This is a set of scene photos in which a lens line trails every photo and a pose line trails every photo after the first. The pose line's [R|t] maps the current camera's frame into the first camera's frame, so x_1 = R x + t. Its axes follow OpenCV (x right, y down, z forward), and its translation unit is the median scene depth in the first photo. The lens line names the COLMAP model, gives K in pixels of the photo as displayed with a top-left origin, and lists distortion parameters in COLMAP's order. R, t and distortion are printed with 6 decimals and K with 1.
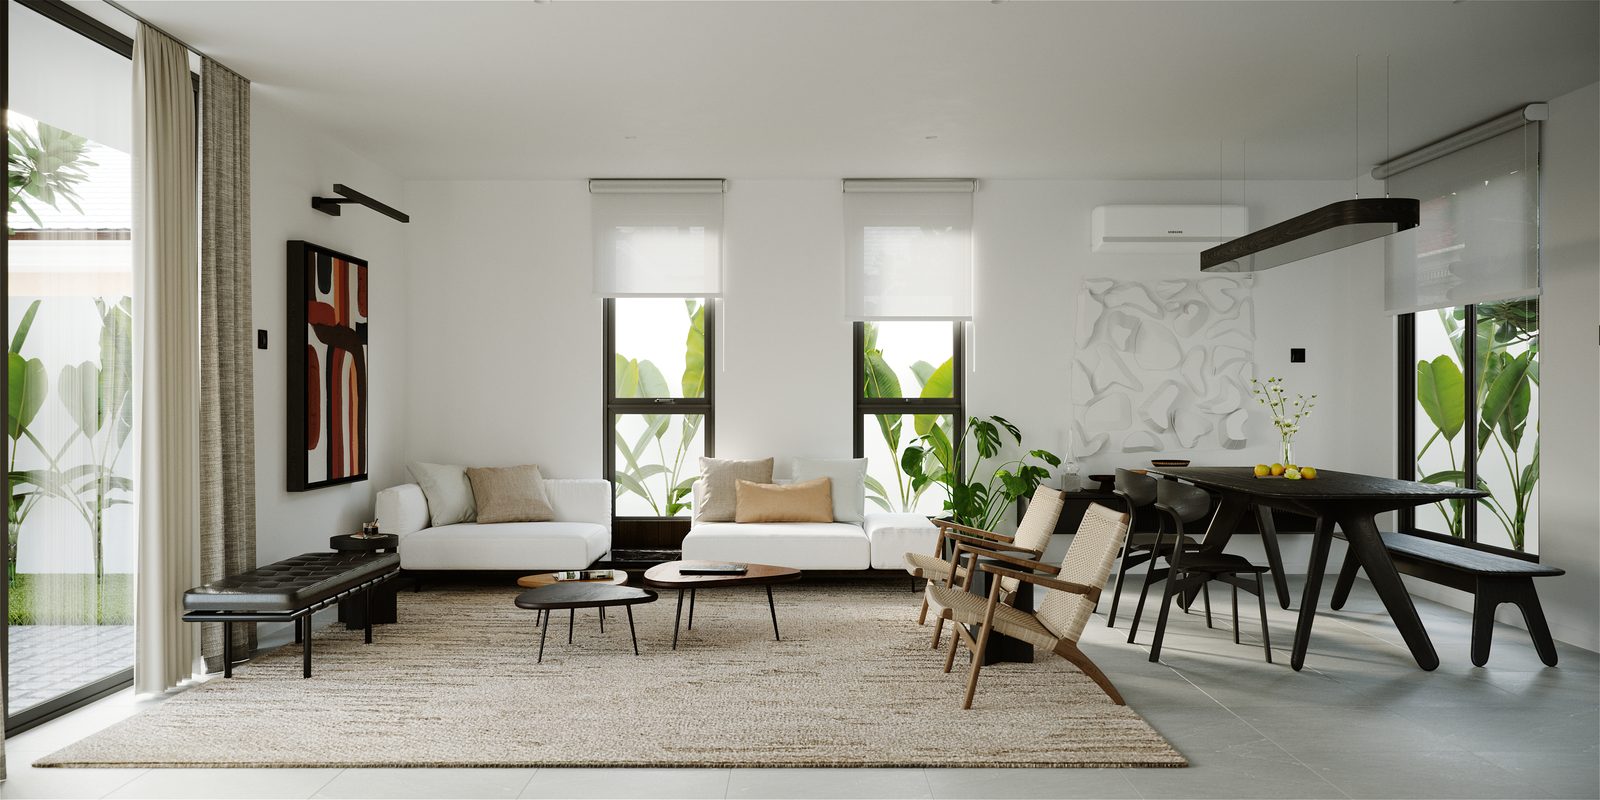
lens RADIAL K [[1214.3, 0, 810.5], [0, 1214.3, 404.1], [0, 0, 1]] dist [-0.011963, 0.010614]
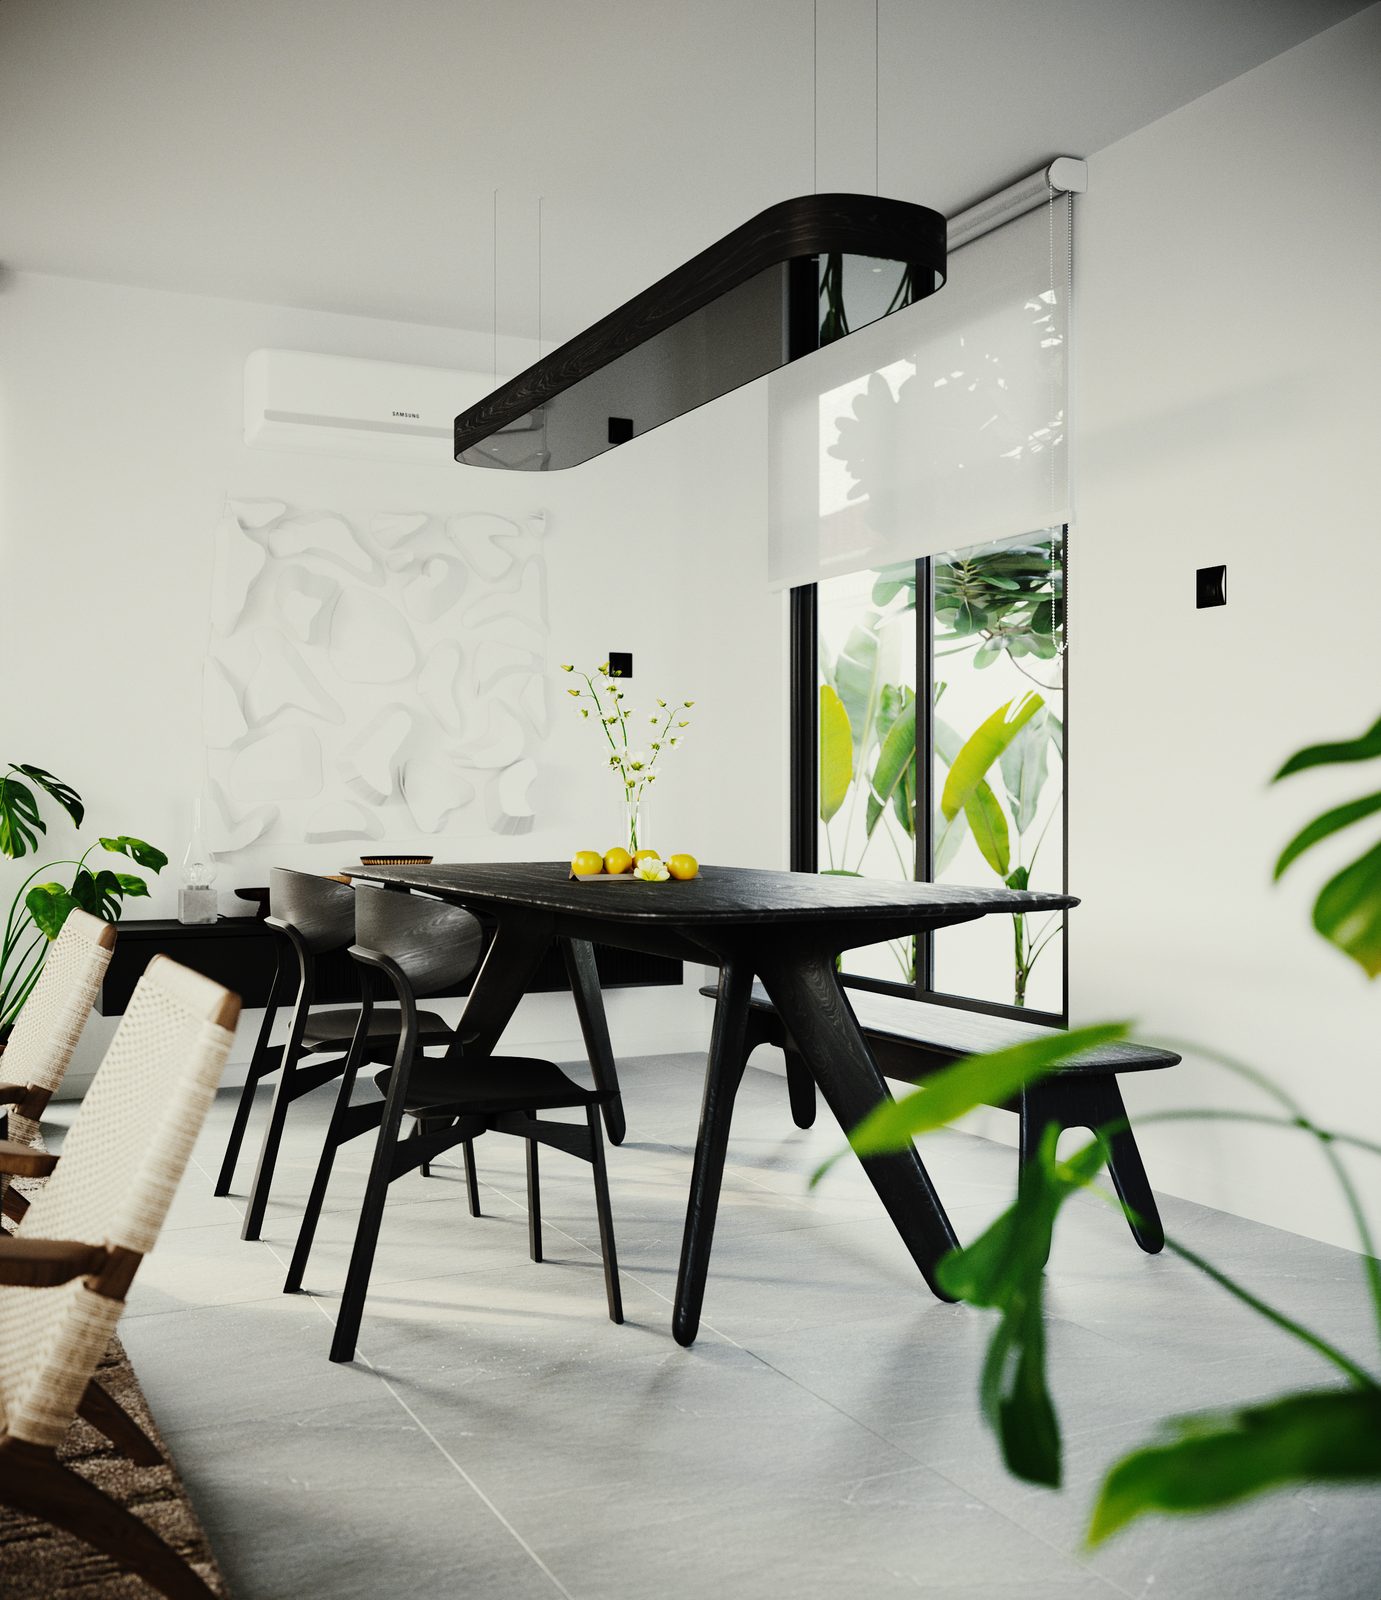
lens RADIAL K [[1665.9, 0, 700.6], [0, 1665.9, 799.8], [0, 0, 1]] dist [0.009409, 0.000000]
pose [[0.895431, -0.001429, 0.445198, 0.118931], [0.000966, 0.999999, 0.001266, 0.026765], [-0.445199, -0.000703, 0.895431, 0.377531]]
